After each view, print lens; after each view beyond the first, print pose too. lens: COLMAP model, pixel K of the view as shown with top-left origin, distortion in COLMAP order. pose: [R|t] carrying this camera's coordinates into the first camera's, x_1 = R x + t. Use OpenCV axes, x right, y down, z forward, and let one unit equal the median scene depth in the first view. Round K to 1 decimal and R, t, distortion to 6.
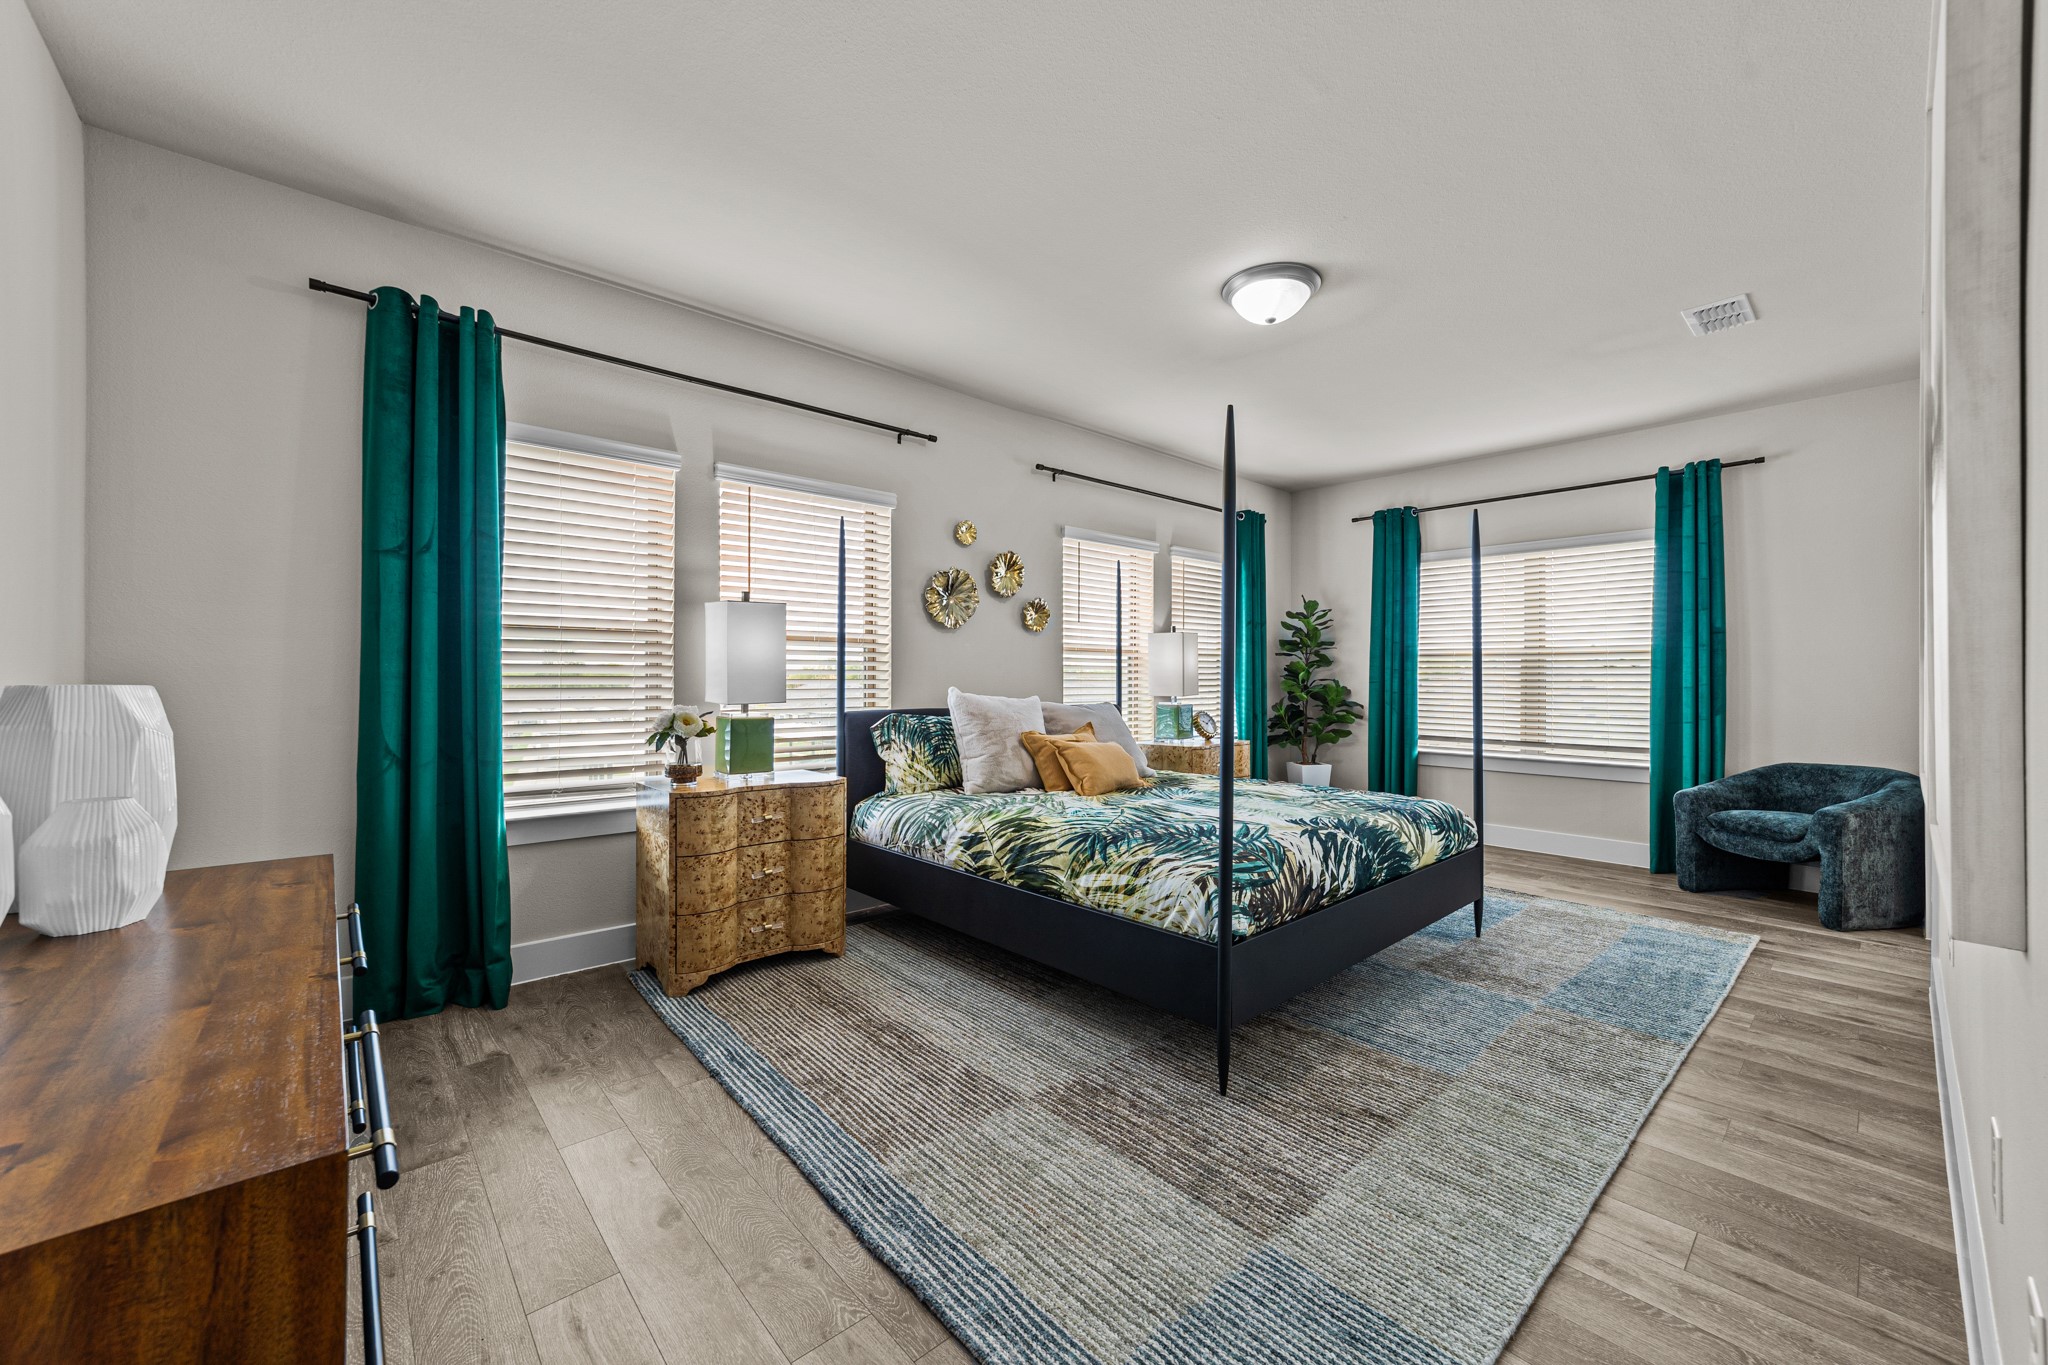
lens RADIAL K [[794.6, 0, 1032.9], [0, 794.6, 680.9], [0, 0, 1]] dist [-0.016640, 0.007374]
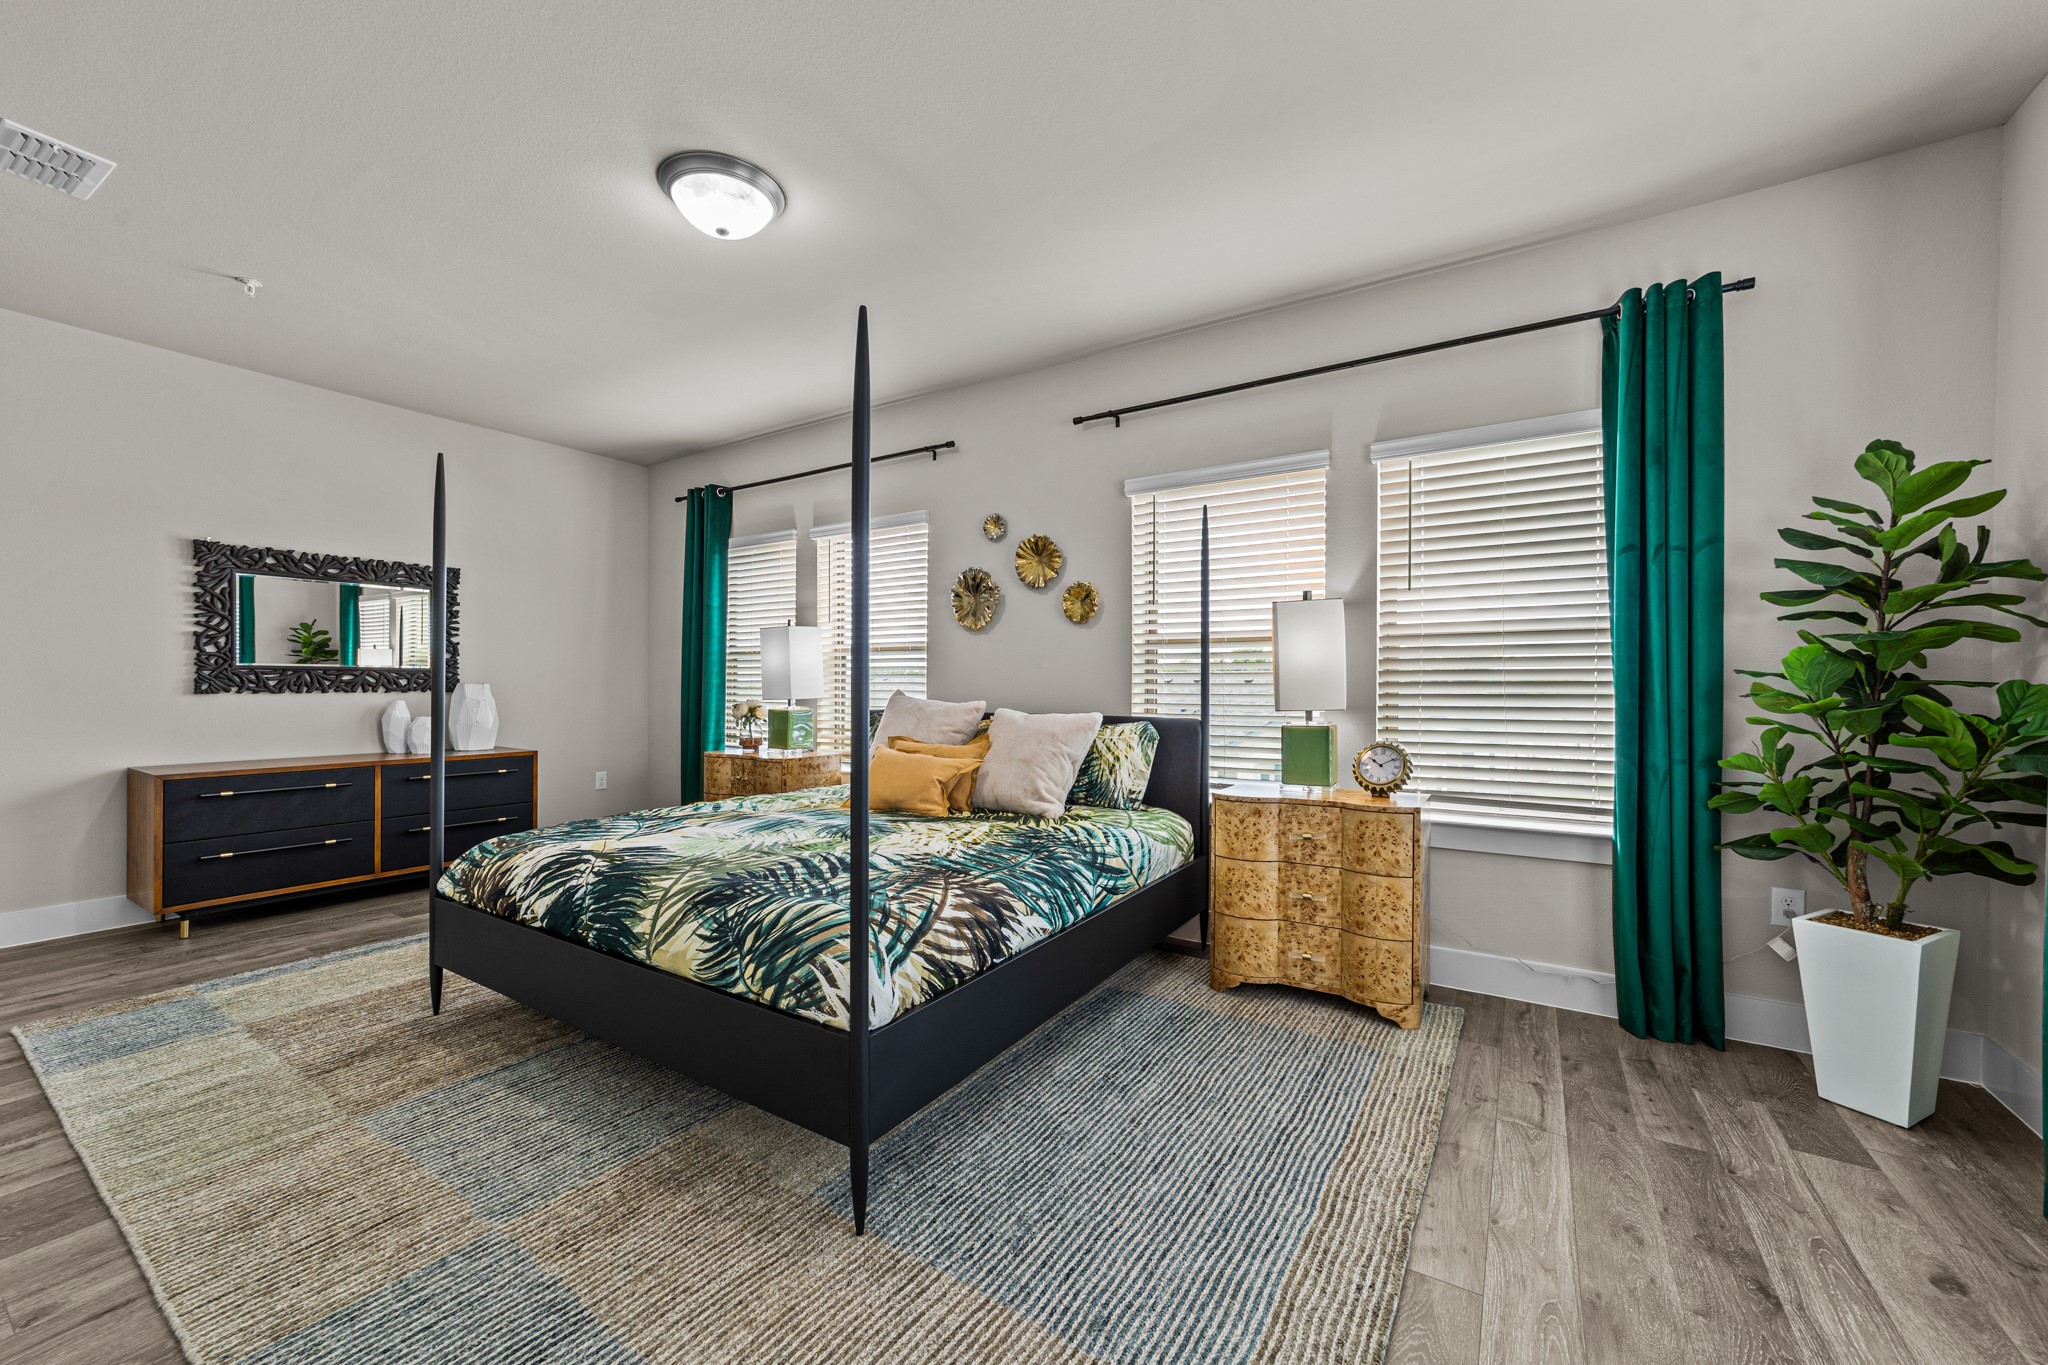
lens RADIAL K [[794.6, 0, 1012.6], [0, 794.6, 686.6], [0, 0, 1]] dist [-0.016640, 0.007374]
pose [[0.252424, 0.000962, -0.967616, 0.815411], [-0.004234, 0.999991, -0.000110, 0.003287], [0.967607, 0.004124, 0.252426, 0.765895]]
